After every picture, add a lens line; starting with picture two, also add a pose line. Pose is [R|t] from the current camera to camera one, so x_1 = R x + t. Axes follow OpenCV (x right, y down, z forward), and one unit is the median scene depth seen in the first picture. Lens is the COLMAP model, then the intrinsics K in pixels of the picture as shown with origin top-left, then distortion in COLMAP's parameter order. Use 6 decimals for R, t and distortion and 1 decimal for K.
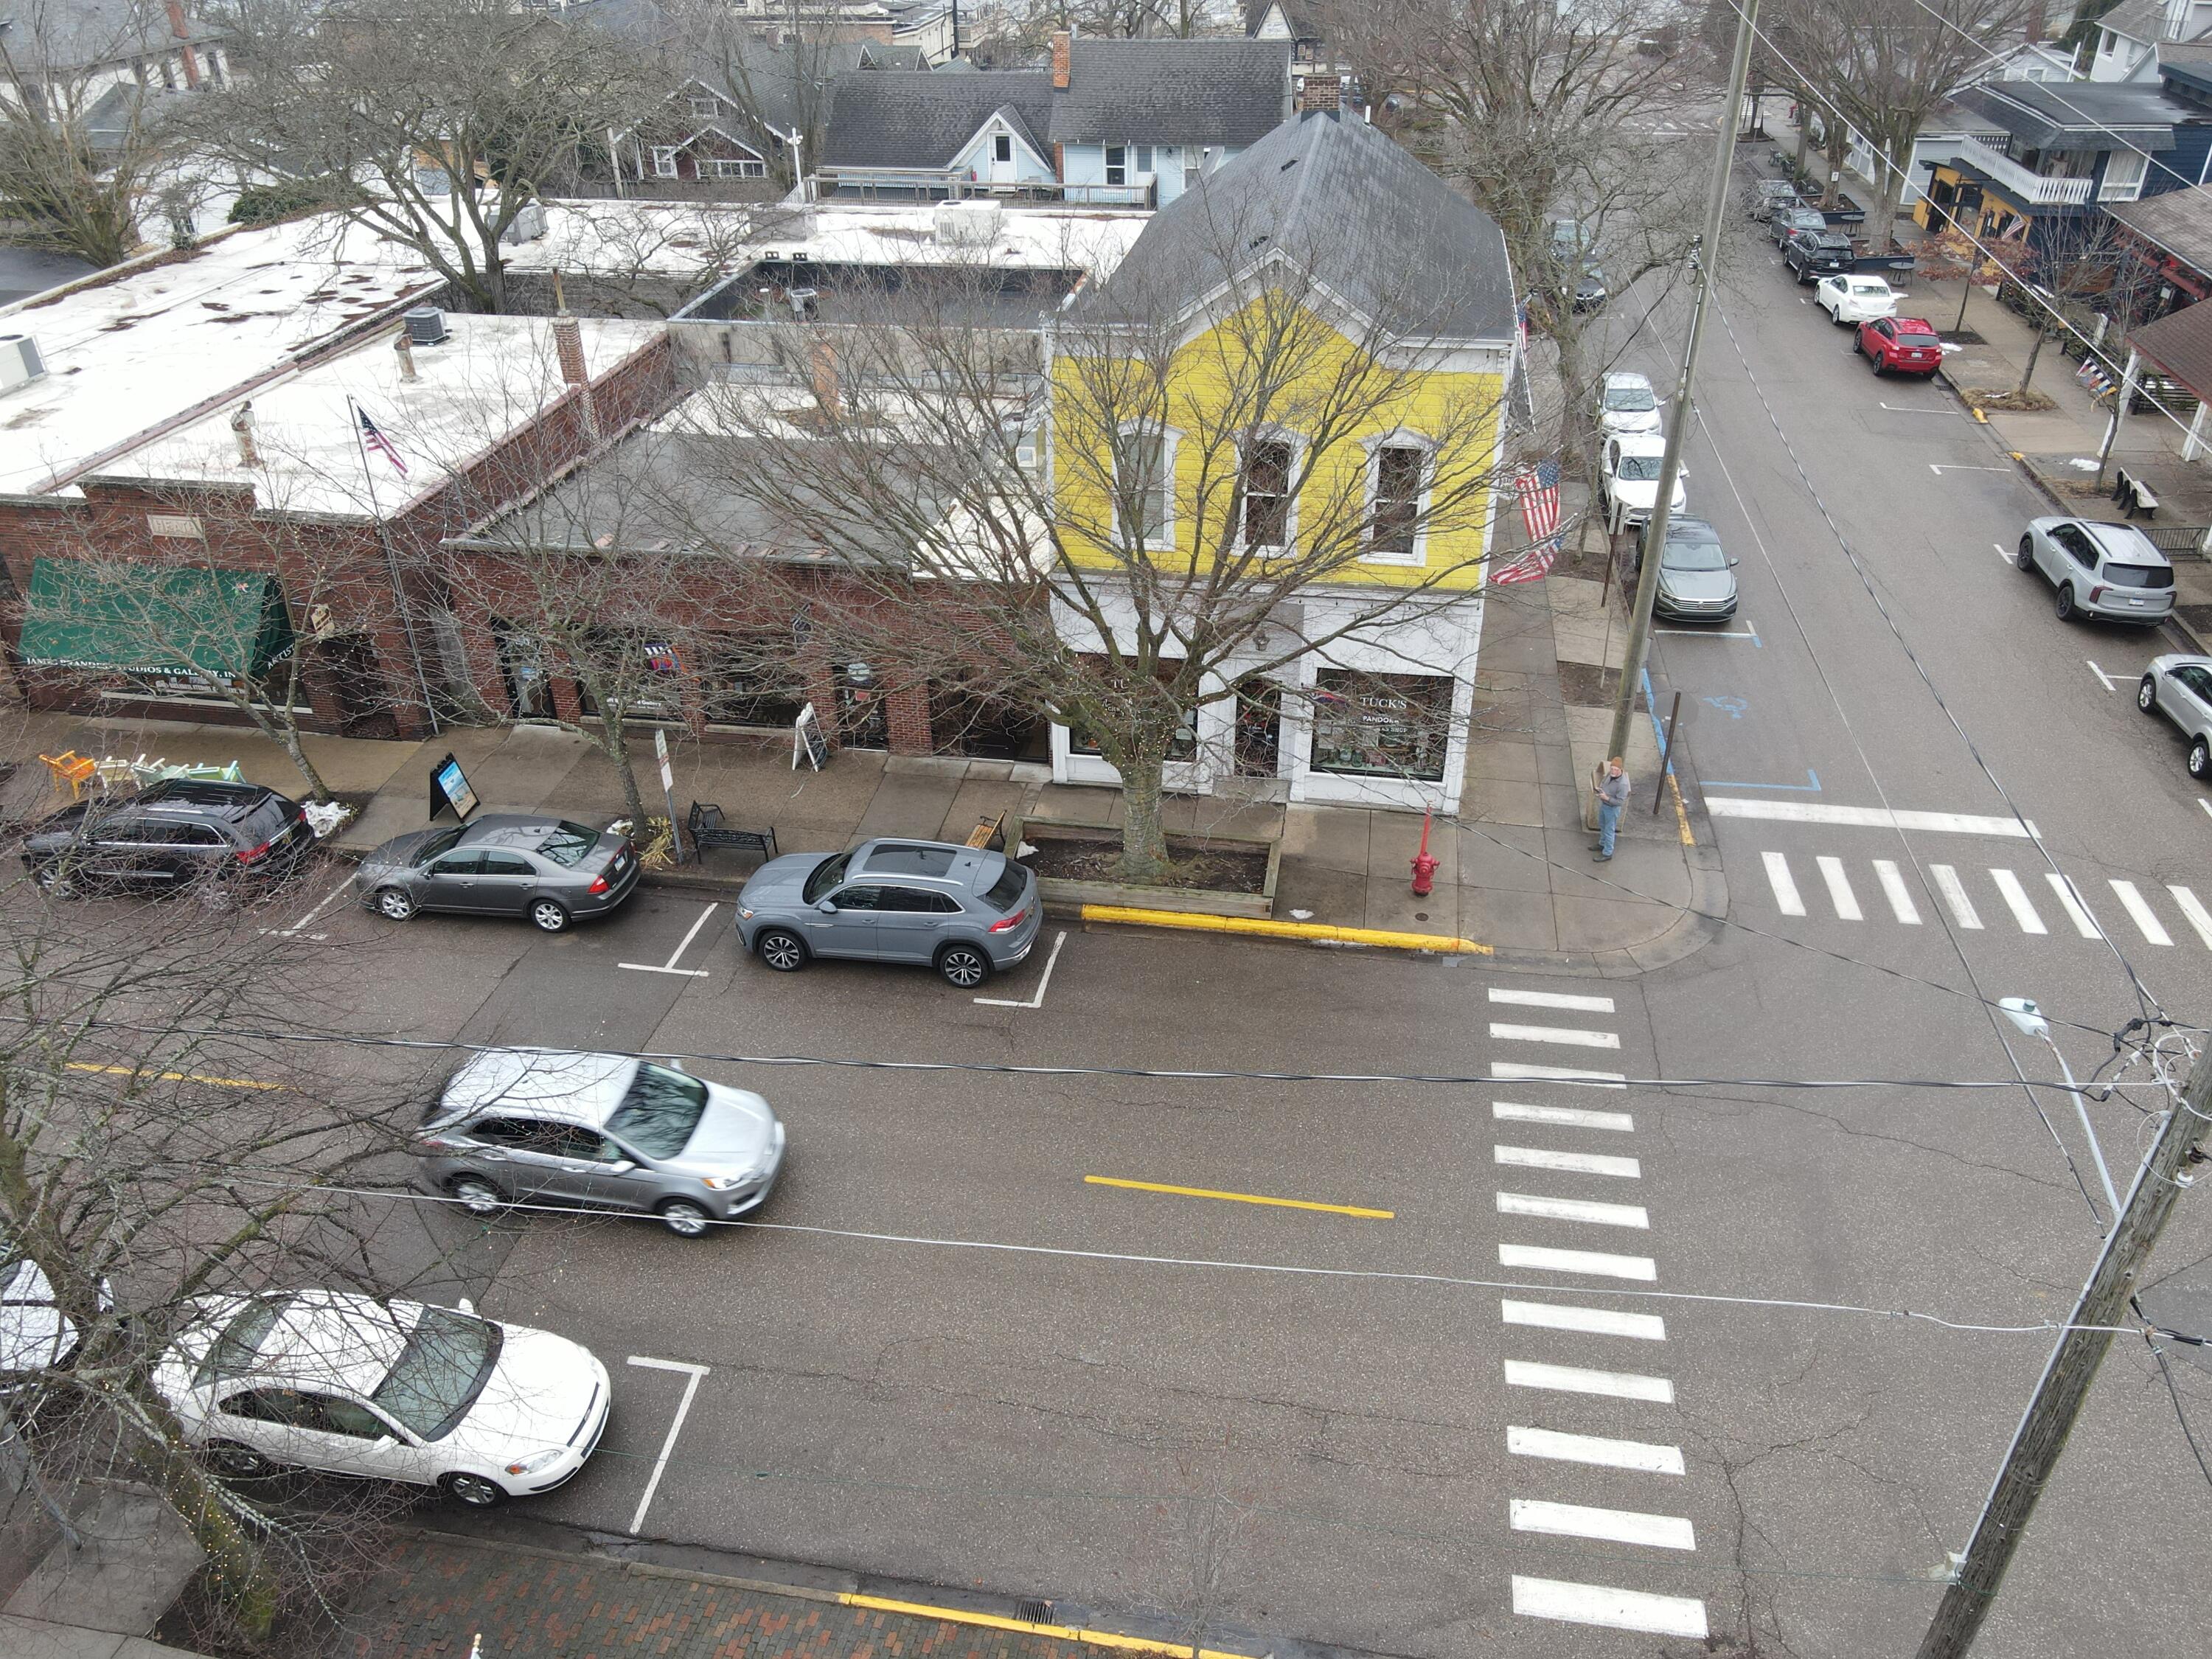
lens RADIAL K [[1618.8, 0, 1102.6], [0, 1618.8, 832.1], [0, 0, 1]] dist [0.007234, 0.007751]
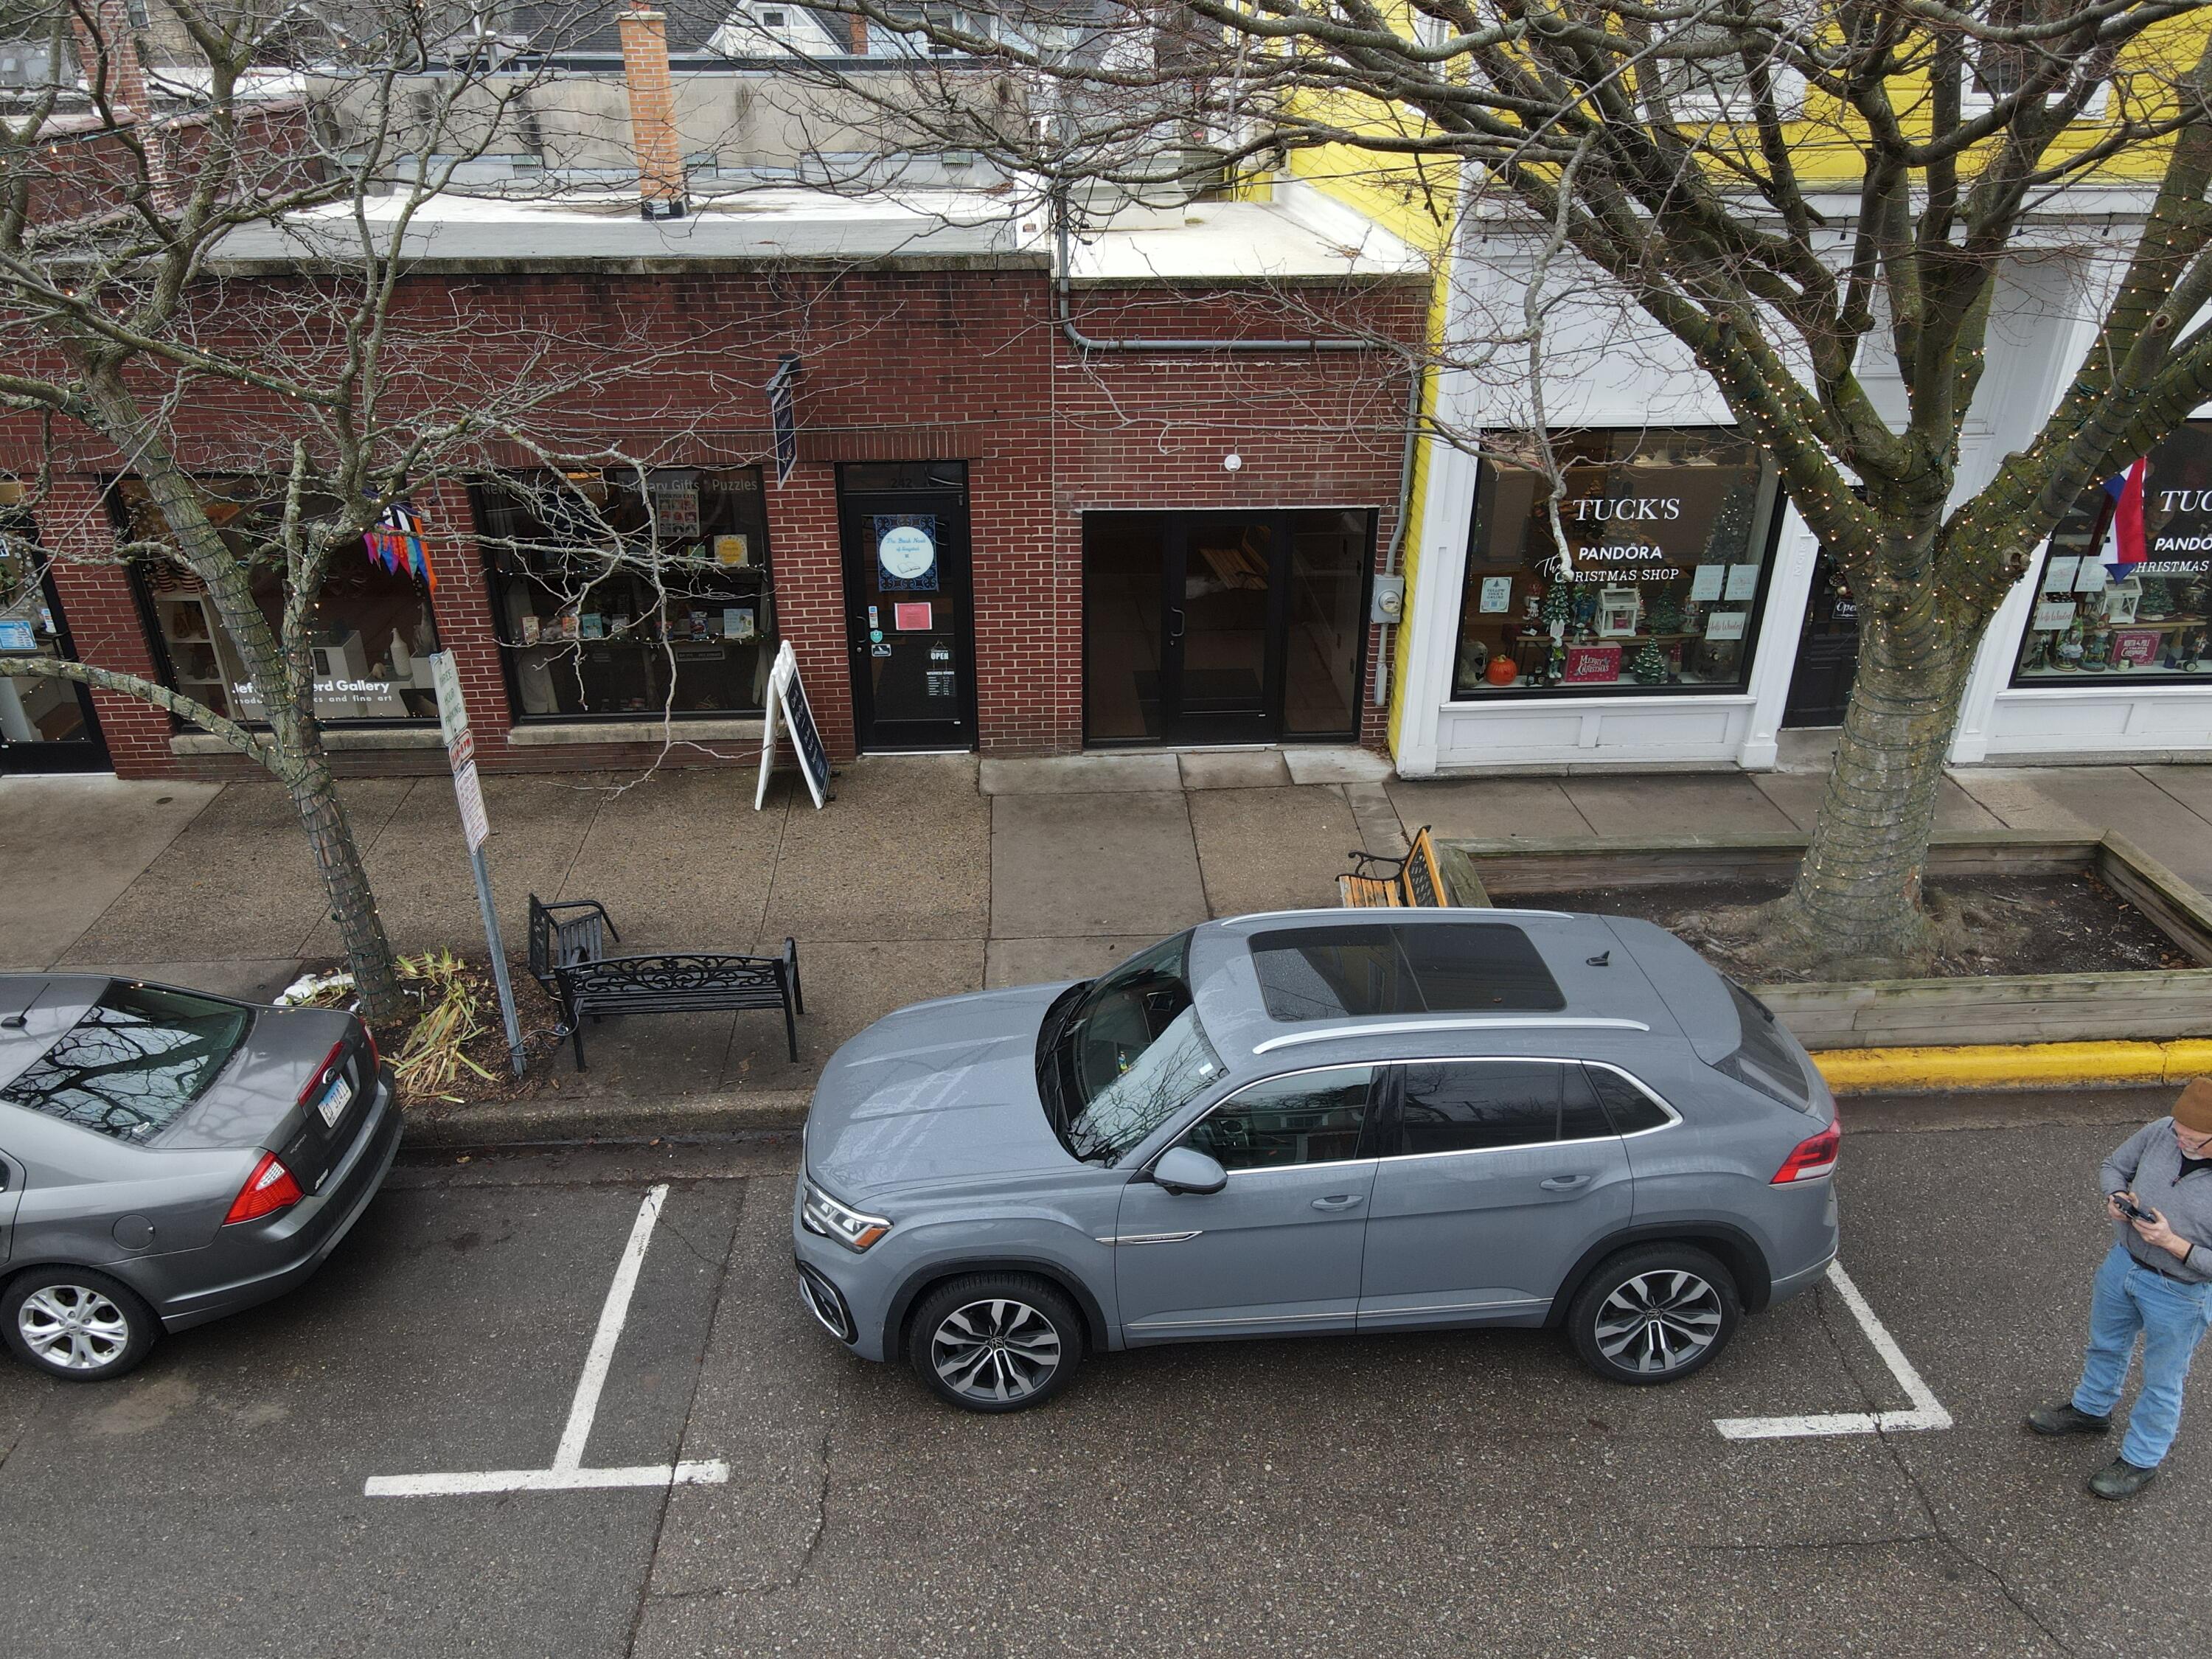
lens RADIAL K [[1618.8, 0, 1107.8], [0, 1618.8, 825.4], [0, 0, 1]] dist [0.007234, 0.007751]
pose [[0.974678, -0.089912, 0.204738, -0.196660], [0.108943, 0.990523, -0.083639, 0.008728], [-0.195278, 0.103826, 0.975237, 0.615564]]
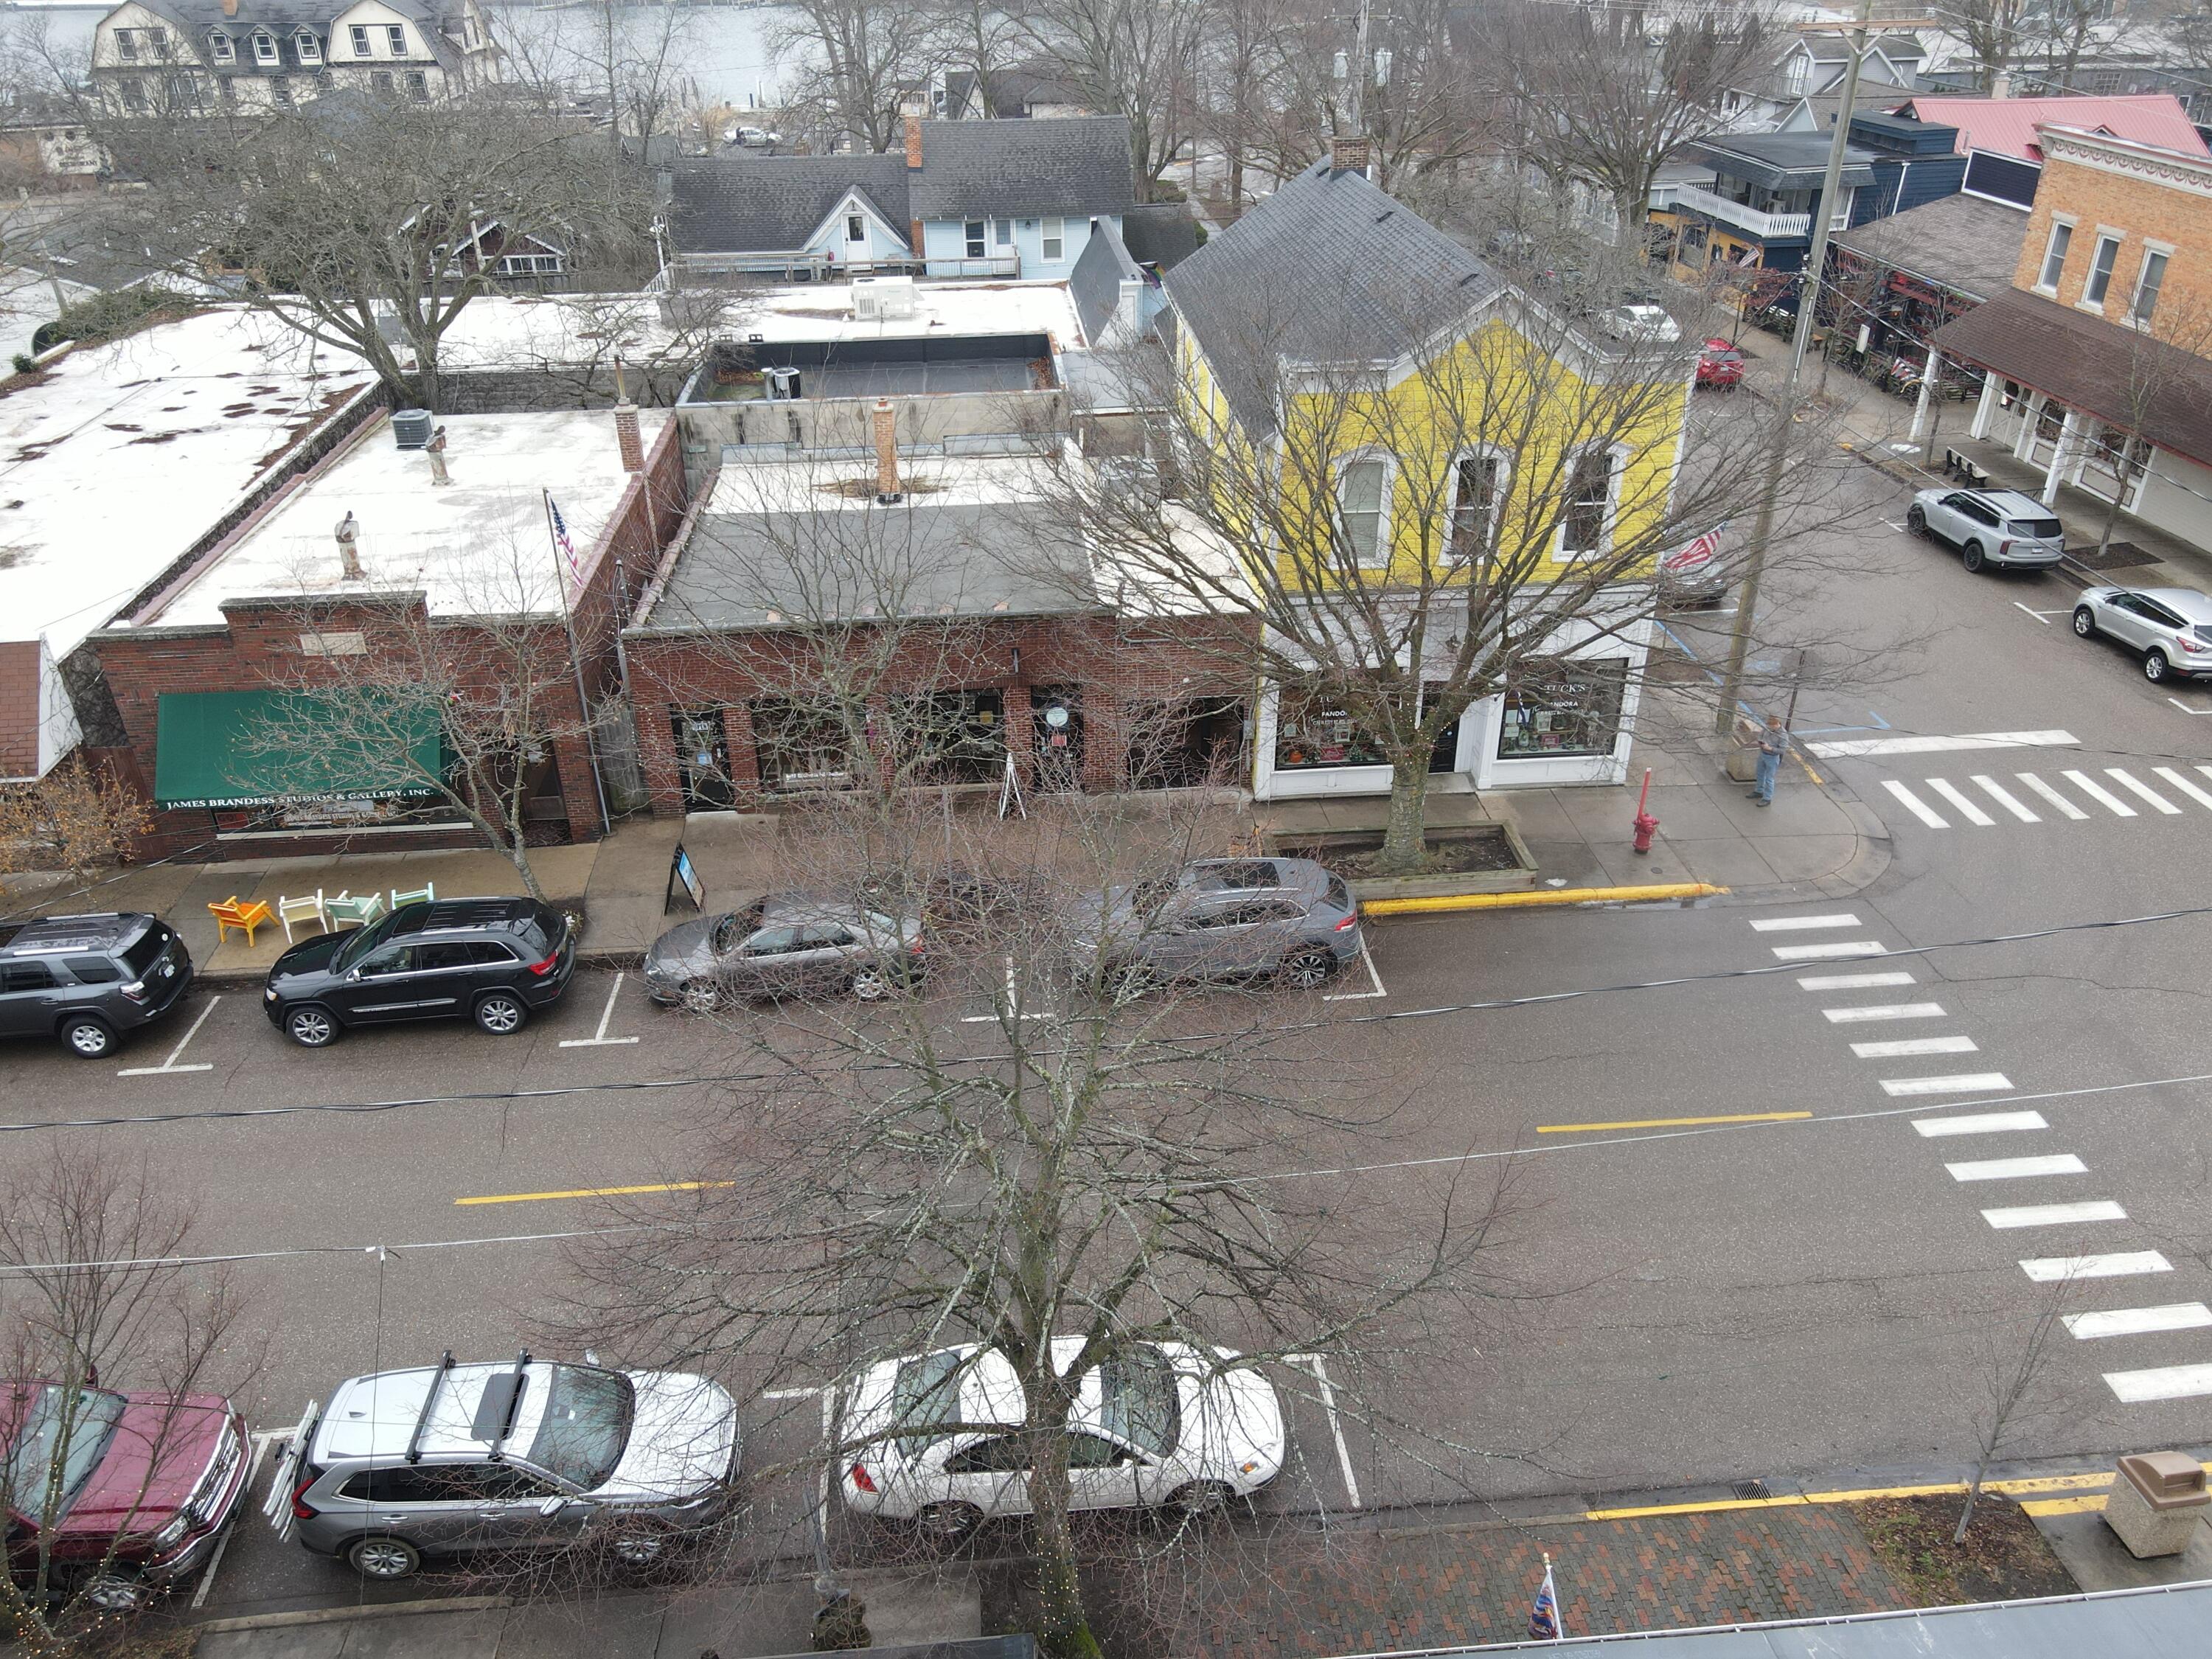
lens RADIAL K [[1618.8, 0, 1101.3], [0, 1618.8, 829.5], [0, 0, 1]] dist [0.007234, 0.007751]
pose [[0.967968, -0.124241, 0.218180, -0.366853], [0.134074, 0.990493, -0.030800, 0.006854], [-0.212279, 0.059066, 0.975422, -0.003230]]
